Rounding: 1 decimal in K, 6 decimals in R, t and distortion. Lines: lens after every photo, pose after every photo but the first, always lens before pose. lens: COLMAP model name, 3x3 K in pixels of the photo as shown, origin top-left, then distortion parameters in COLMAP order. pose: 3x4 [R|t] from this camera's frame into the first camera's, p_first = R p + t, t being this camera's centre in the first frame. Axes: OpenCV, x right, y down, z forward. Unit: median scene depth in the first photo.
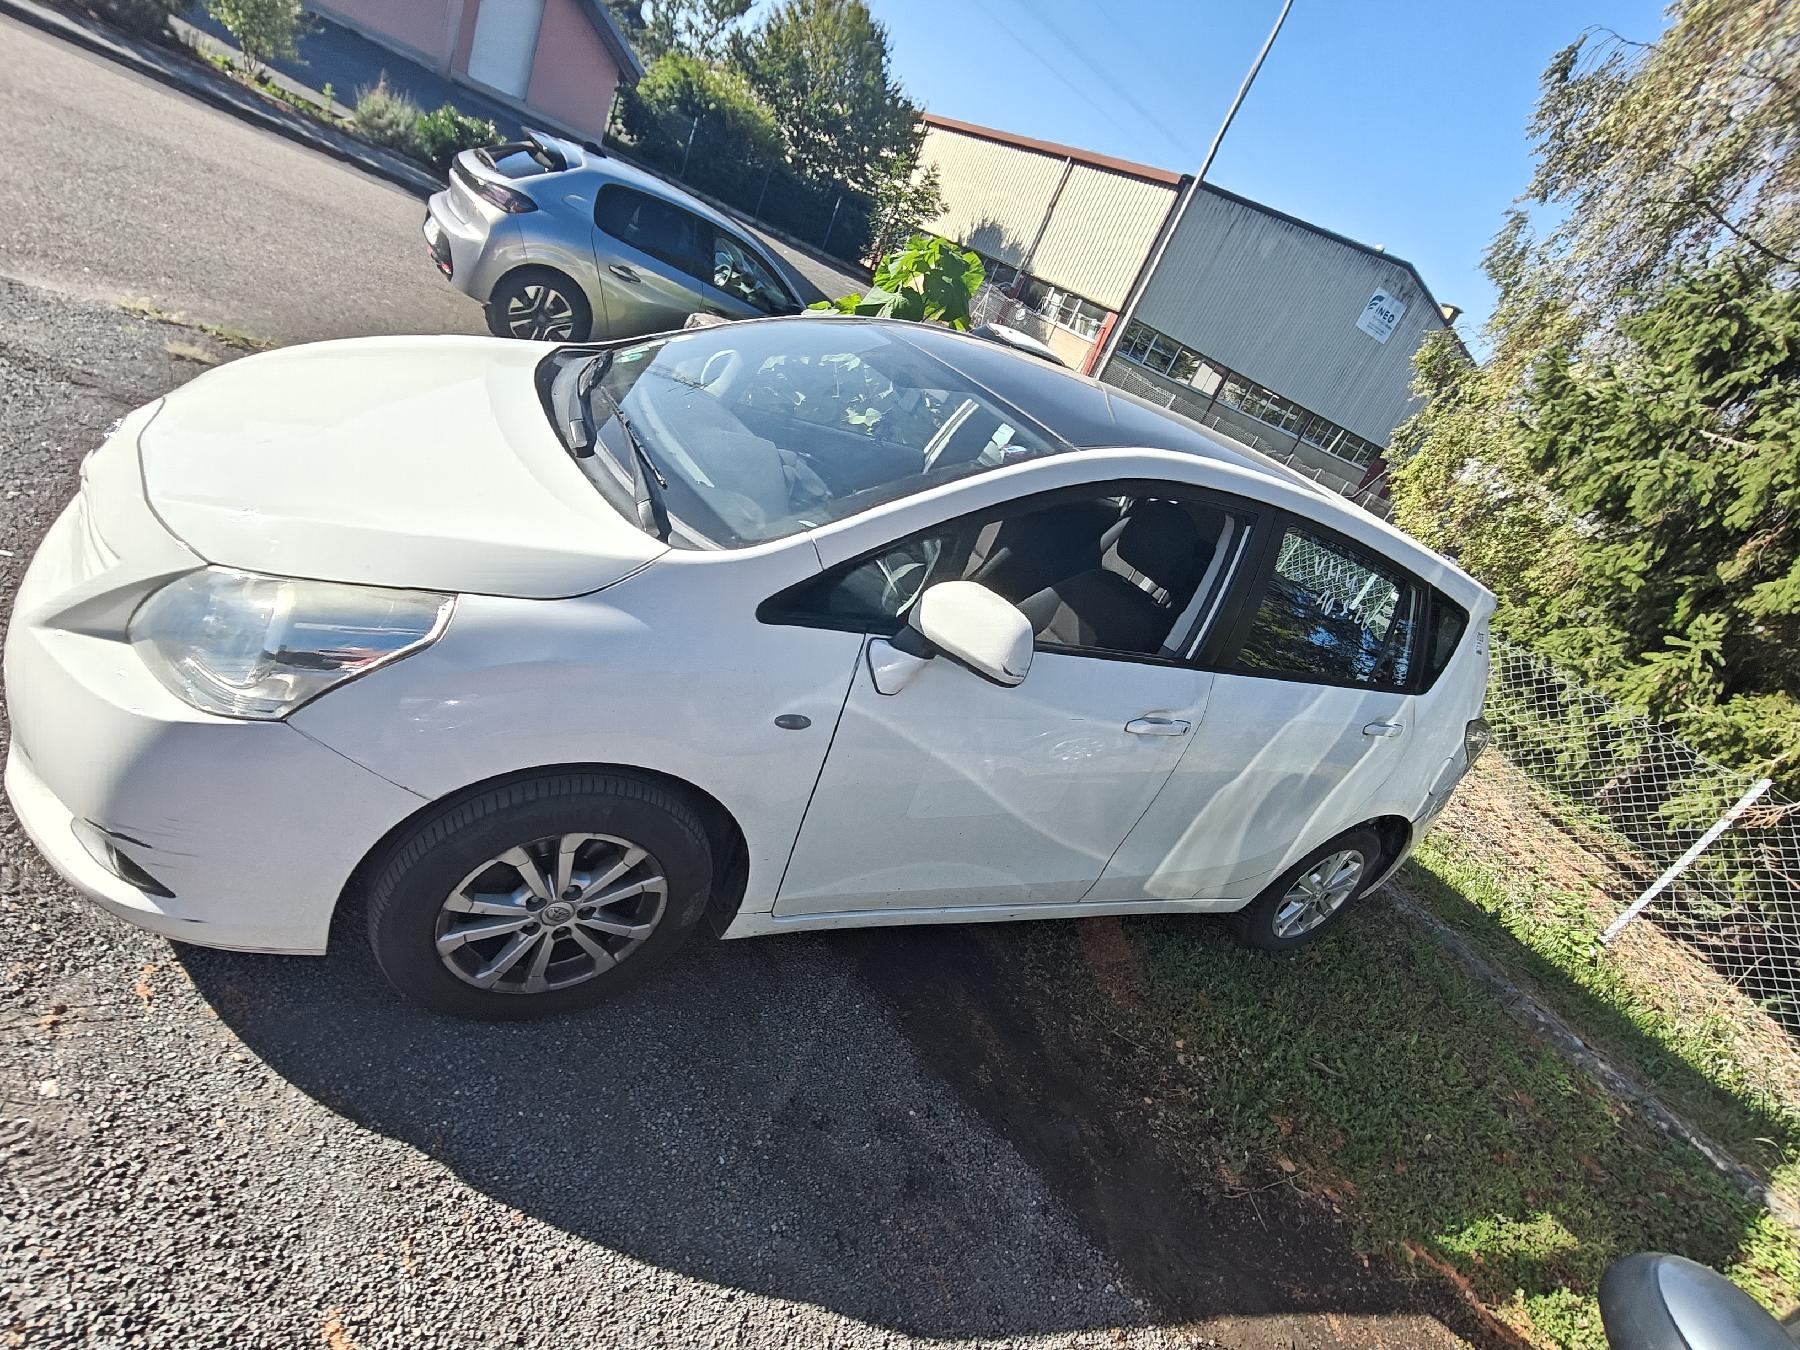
lens RADIAL K [[832.6, 0, 863.3], [0, 832.6, 672.1], [0, 0, 1]] dist [-0.017170, 0.013931]
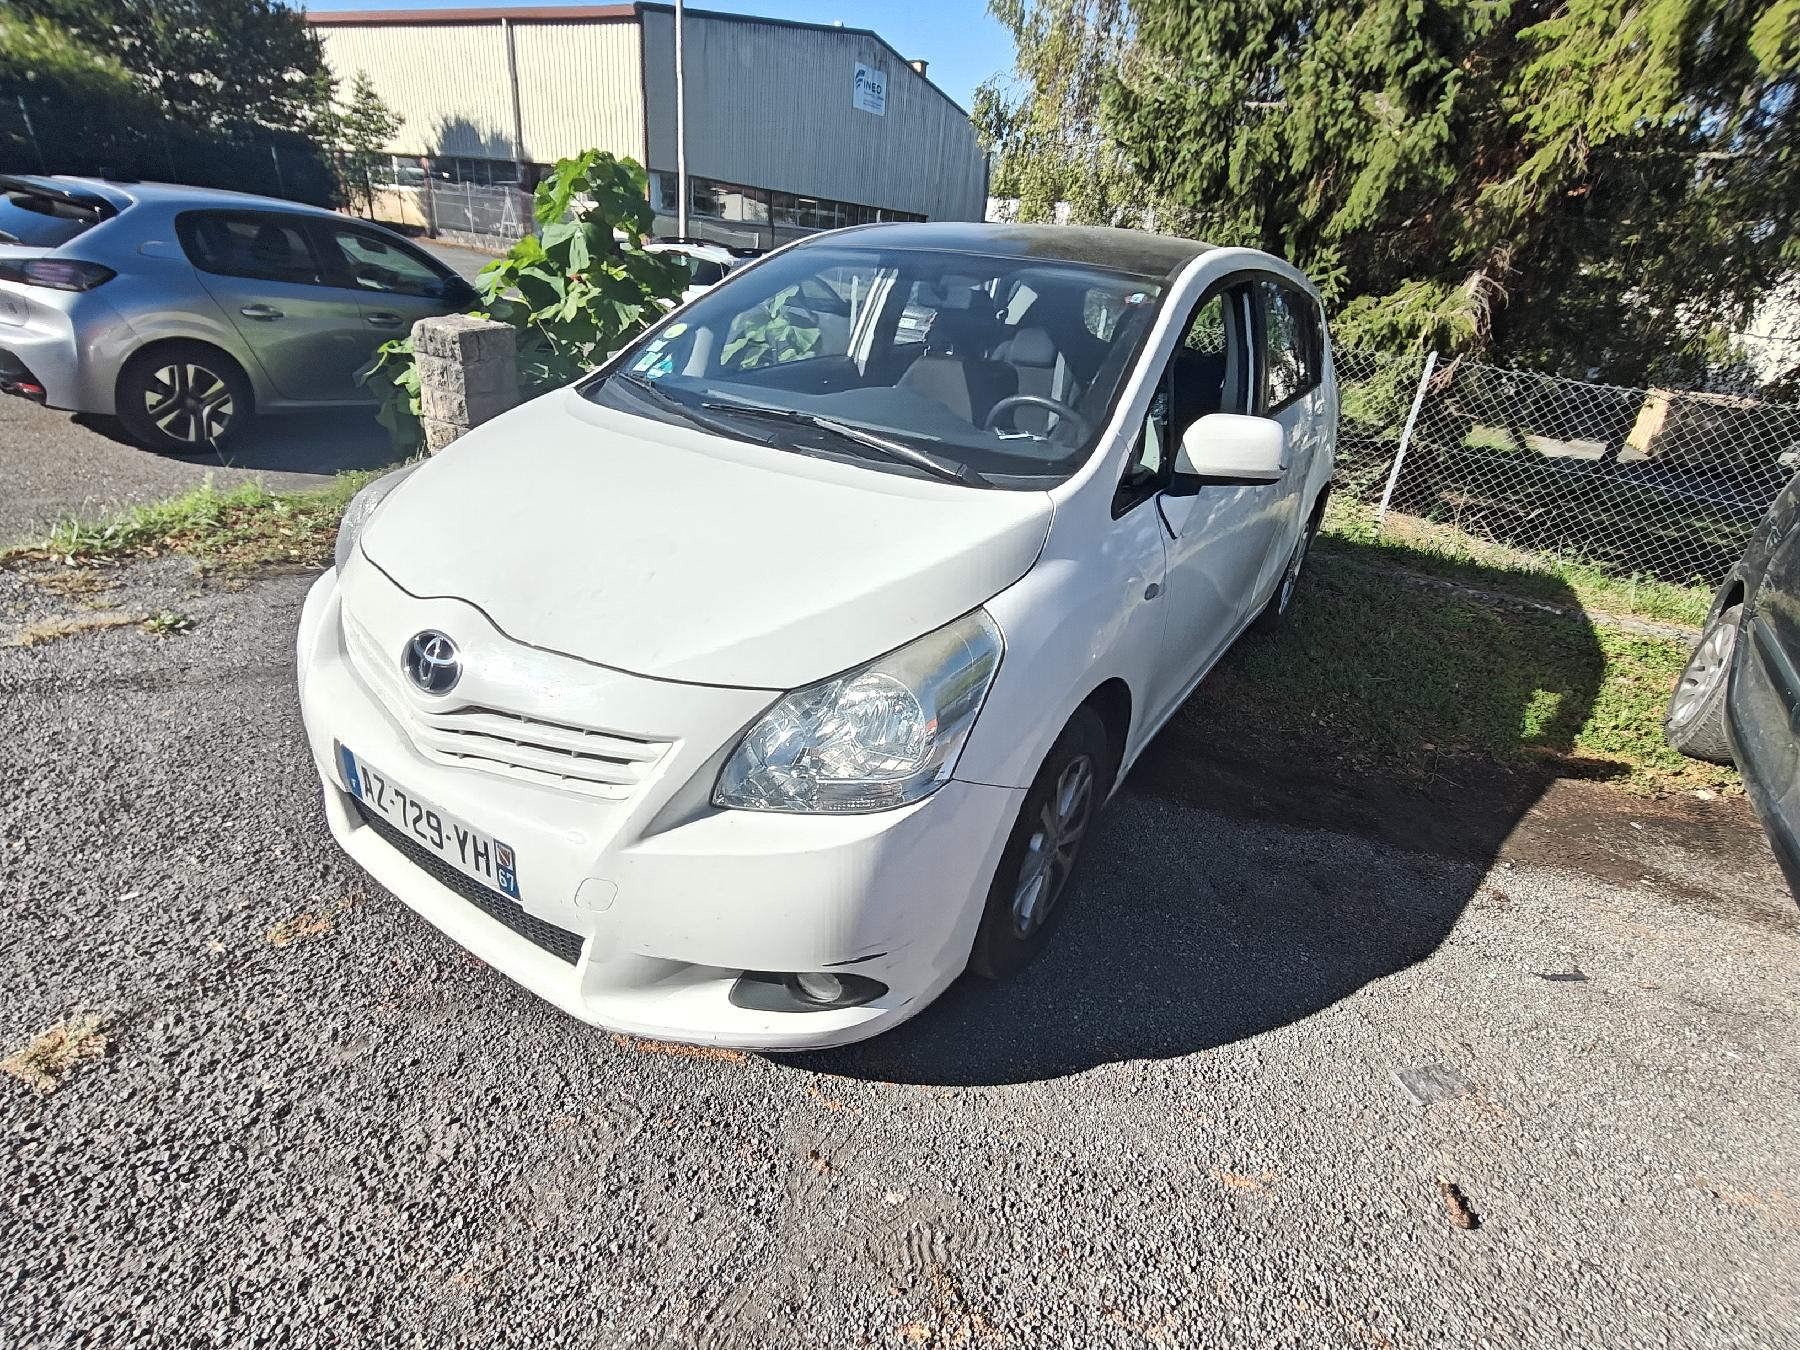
lens RADIAL K [[832.6, 0, 863.3], [0, 832.6, 672.1], [0, 0, 1]] dist [-0.017170, 0.013931]
pose [[0.839524, -0.482024, 0.250703, -0.586976], [0.446756, 0.875030, 0.186365, -0.181136], [-0.309205, -0.044455, 0.949956, 0.028563]]
